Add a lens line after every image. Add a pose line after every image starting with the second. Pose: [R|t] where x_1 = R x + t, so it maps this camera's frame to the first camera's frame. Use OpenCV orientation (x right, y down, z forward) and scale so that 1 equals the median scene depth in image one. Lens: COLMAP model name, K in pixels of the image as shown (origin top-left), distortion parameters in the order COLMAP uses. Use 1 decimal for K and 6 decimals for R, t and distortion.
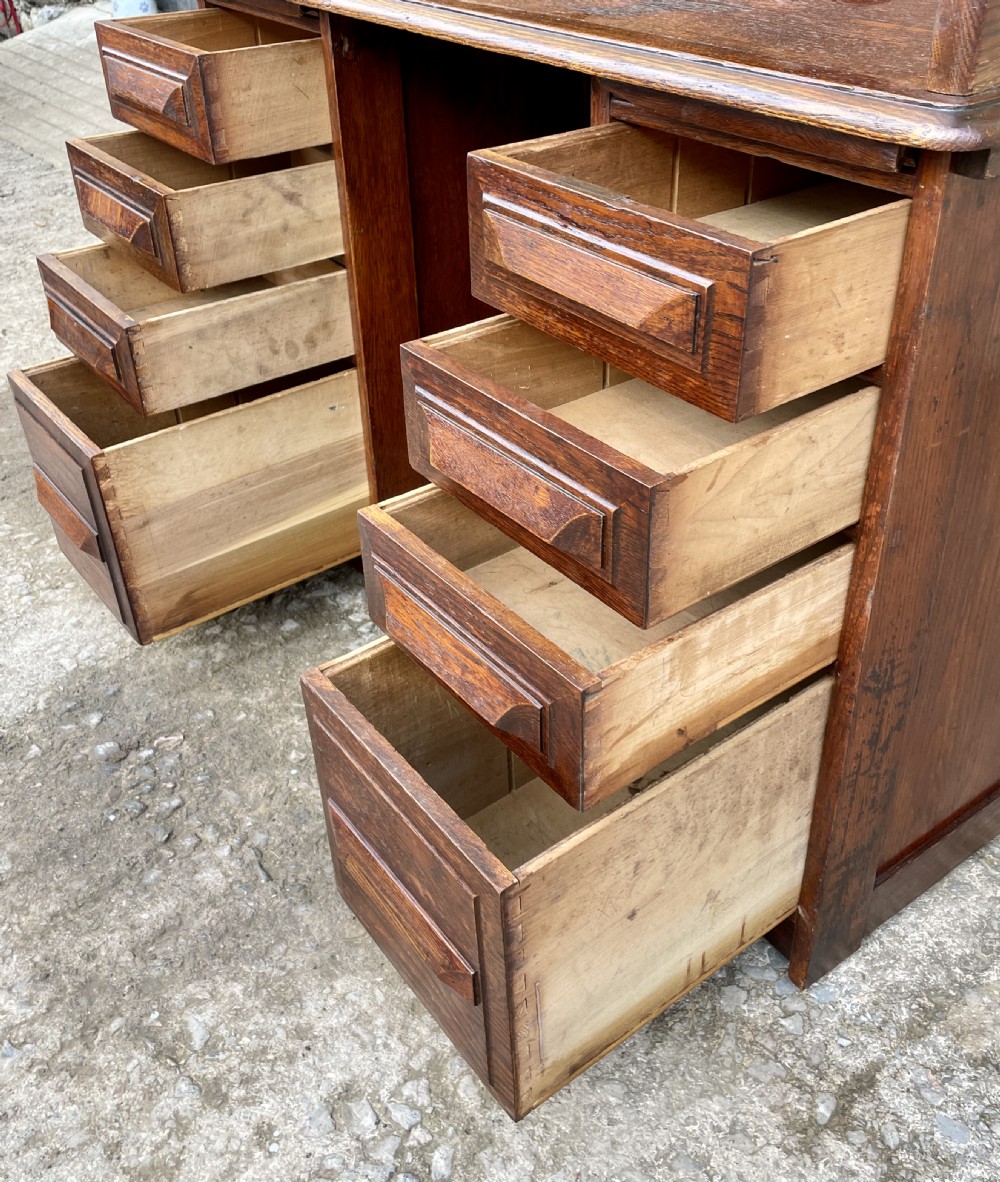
lens RADIAL K [[1153.4, 0, 519.6], [0, 1153.4, 530.7], [0, 0, 1]] dist [0.098034, -0.142405]
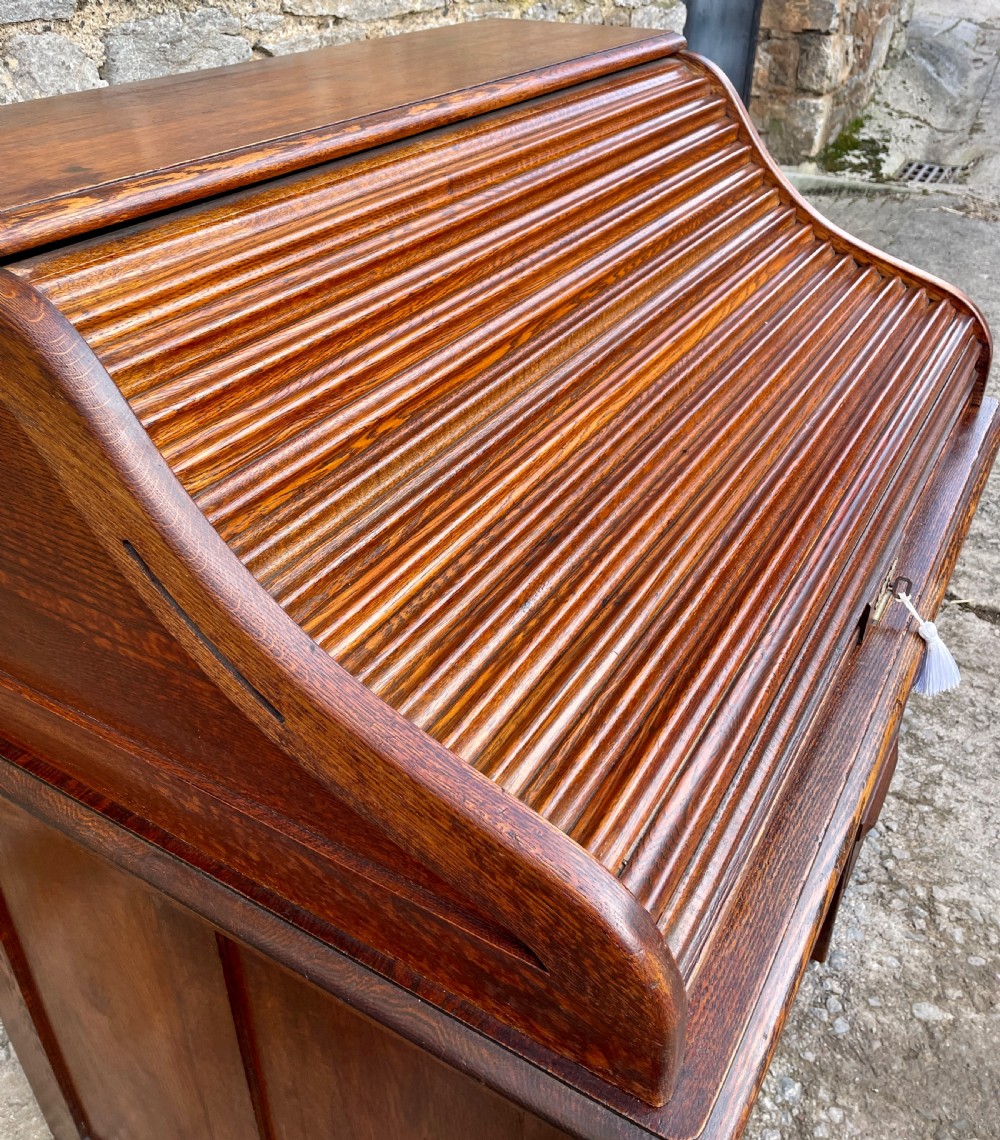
lens RADIAL K [[1012.7, 0, 507.4], [0, 1012.7, 486.0], [0, 0, 1]] dist [0.079246, -0.108938]
pose [[-0.375035, -0.444130, 0.813694, -0.650765], [0.509684, 0.634392, 0.581179, -1.231033], [-0.774319, 0.632690, -0.011553, 1.180258]]
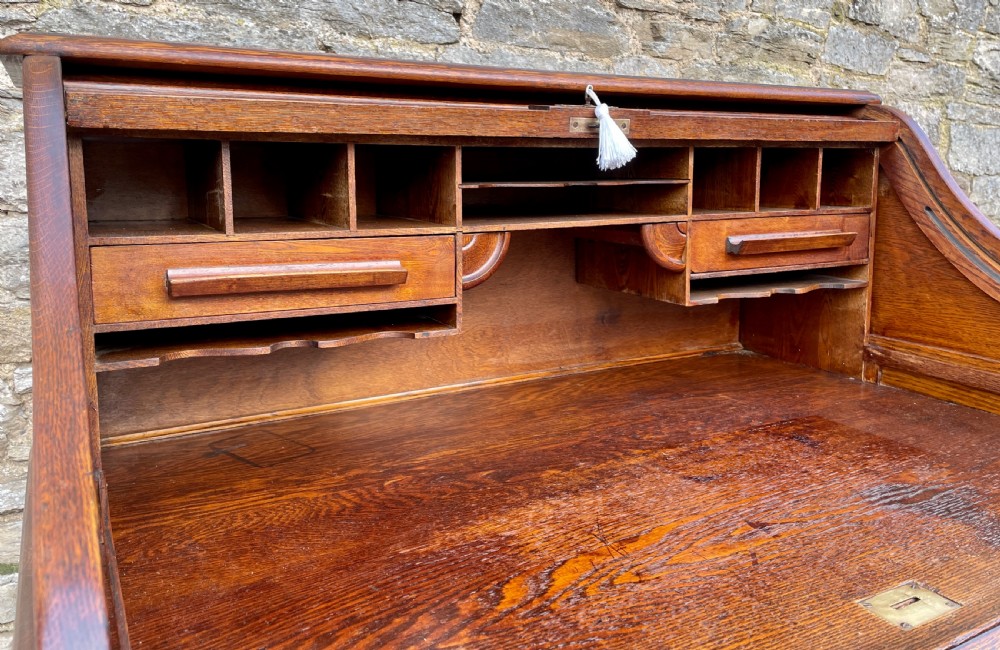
lens RADIAL K [[785.2, 0, 506.4], [0, 785.2, 263.0], [0, 0, 1]] dist [0.085295, -0.118311]
pose [[0.142300, -0.090635, 0.985665, -0.616319], [0.531484, 0.847067, 0.001161, -0.801589], [-0.835030, 0.523700, 0.168709, 1.001200]]
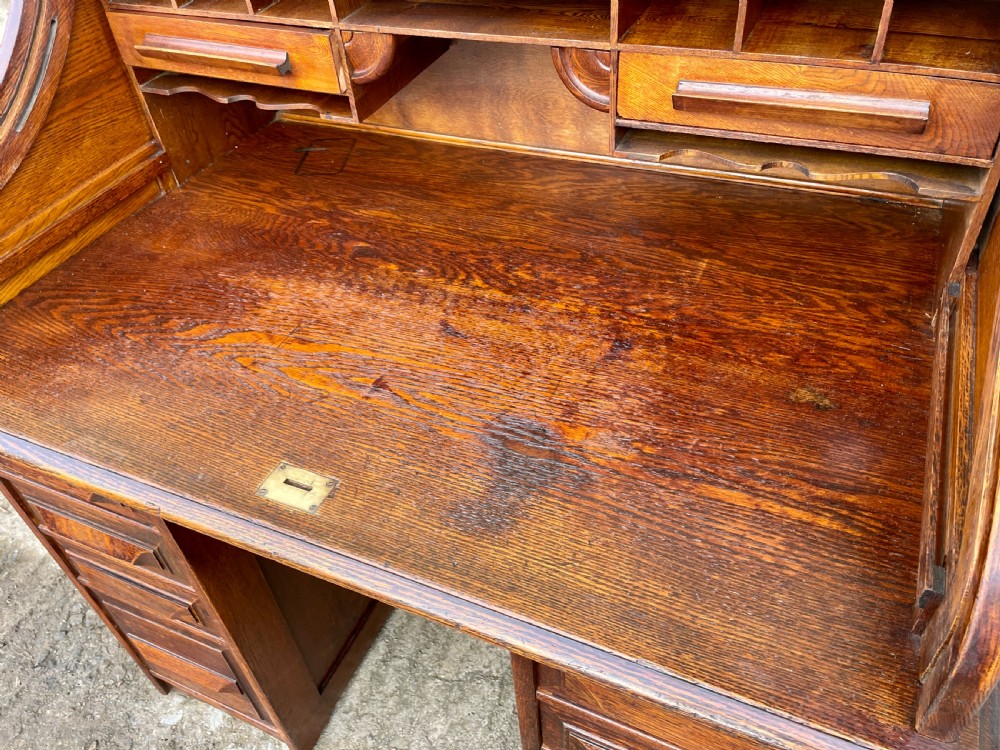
lens RADIAL K [[768.4, 0, 496.2], [0, 768.4, 379.4], [0, 0, 1]] dist [0.093204, -0.135545]
pose [[0.879221, -0.353983, 0.318852, -0.084836], [0.301816, 0.931697, 0.202108, -0.623646], [-0.368617, -0.081463, 0.926005, 0.308779]]
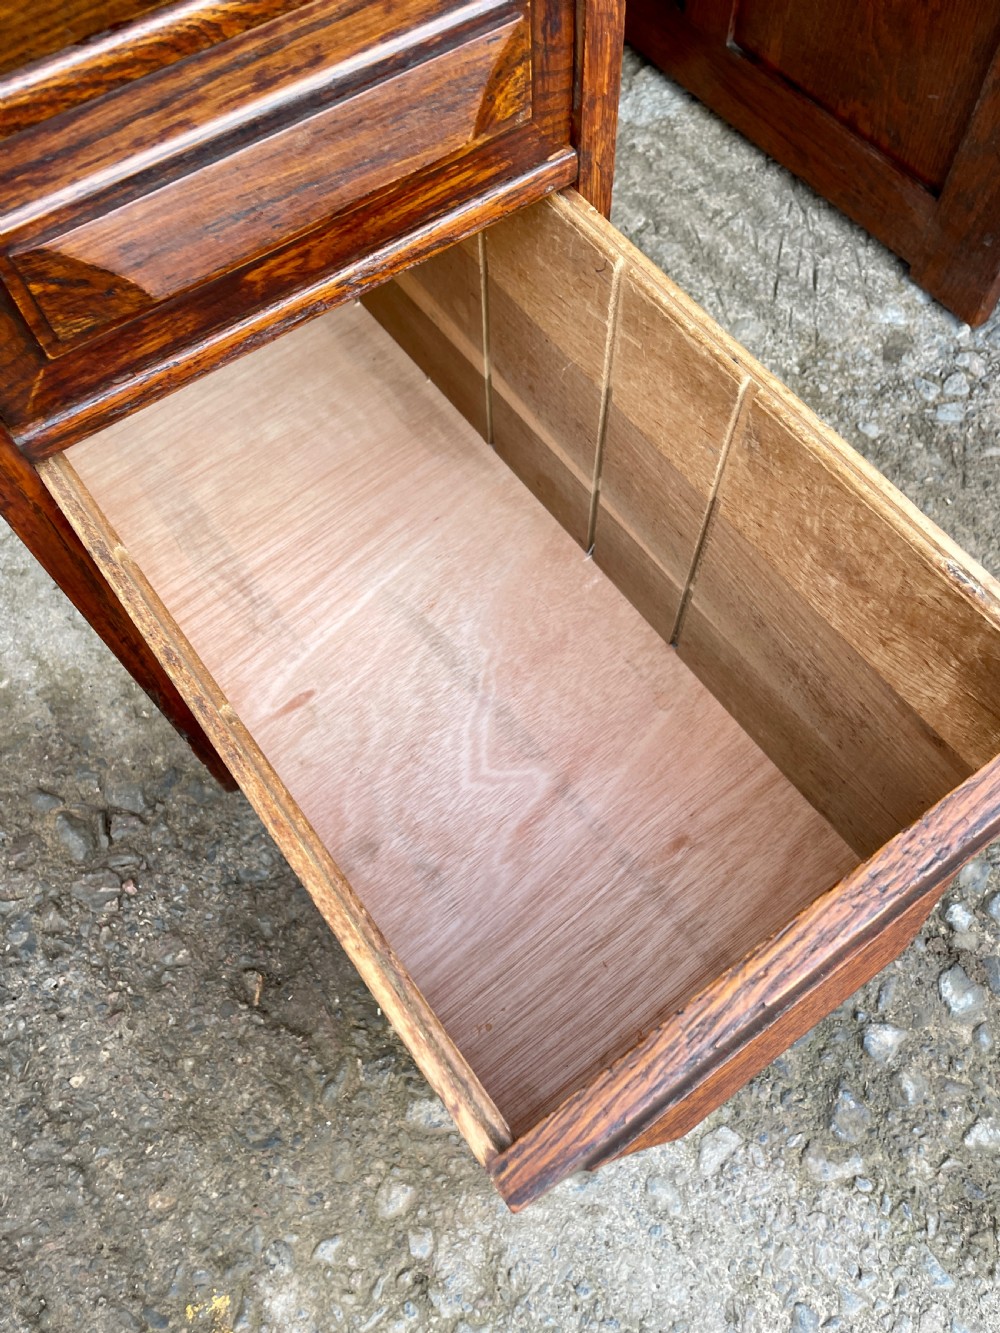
lens RADIAL K [[1024.3, 0, 503.7], [0, 1024.3, 670.2], [0, 0, 1]] dist [0.093204, -0.135545]
pose [[0.032465, -0.884383, 0.465632, -0.609007], [0.565189, 0.400481, 0.721233, -0.463166], [-0.824322, 0.239756, 0.512845, 1.192344]]
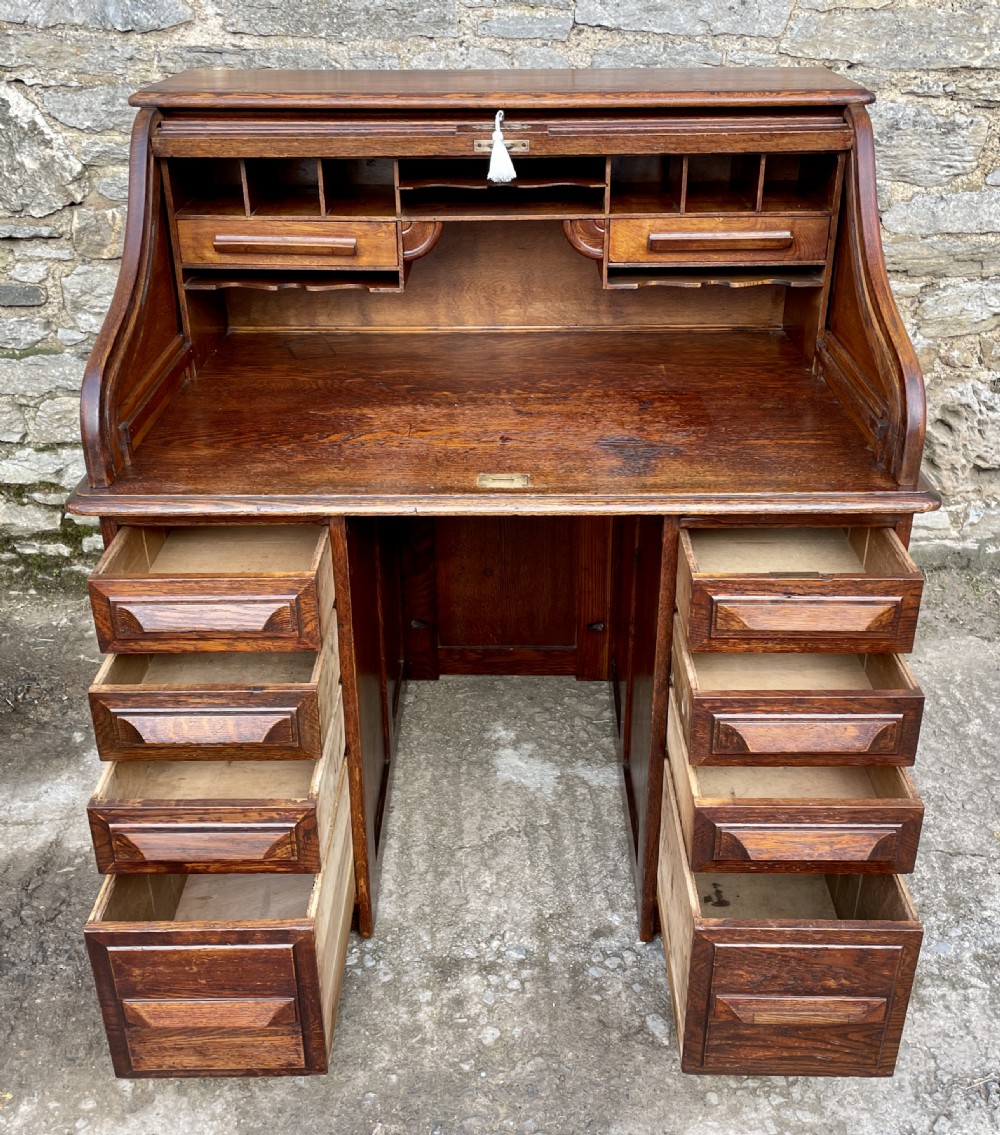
lens RADIAL K [[1184.8, 0, 510.0], [0, 1184.8, 545.2], [0, 0, 1]] dist [0.094709, -0.132836]
pose [[0.605631, -0.343864, 0.717613, -1.153898], [0.419622, 0.904241, 0.079151, -0.494426], [-0.676113, 0.253190, 0.691929, -0.035482]]
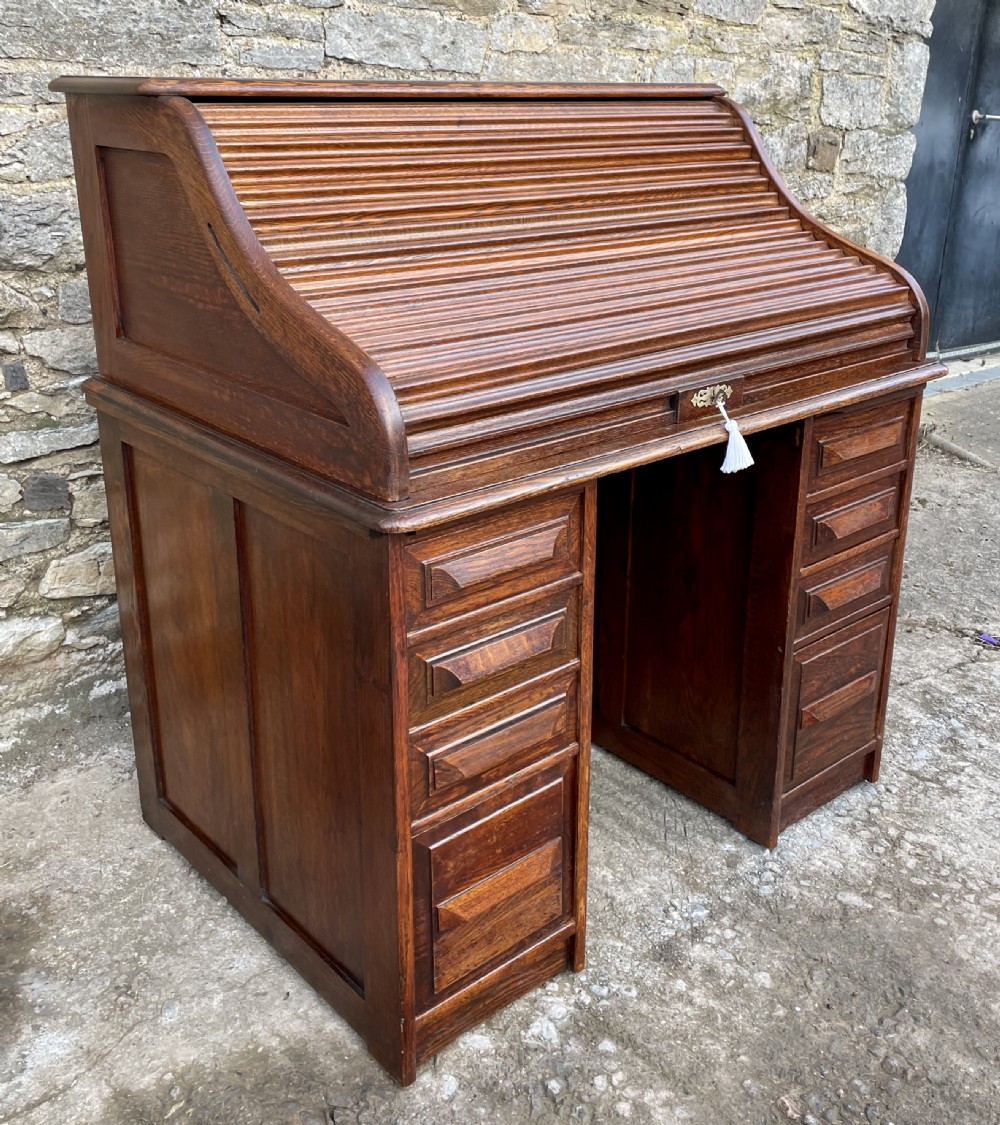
lens RADIAL K [[1156.4, 0, 536.3], [0, 1156.4, 476.7], [0, 0, 1]] dist [0.080683, -0.102035]
pose [[-0.080630, -0.294931, 0.952111, -1.514799], [0.532150, 0.794954, 0.291315, -0.946020], [-0.842802, 0.530154, 0.092851, 1.070487]]
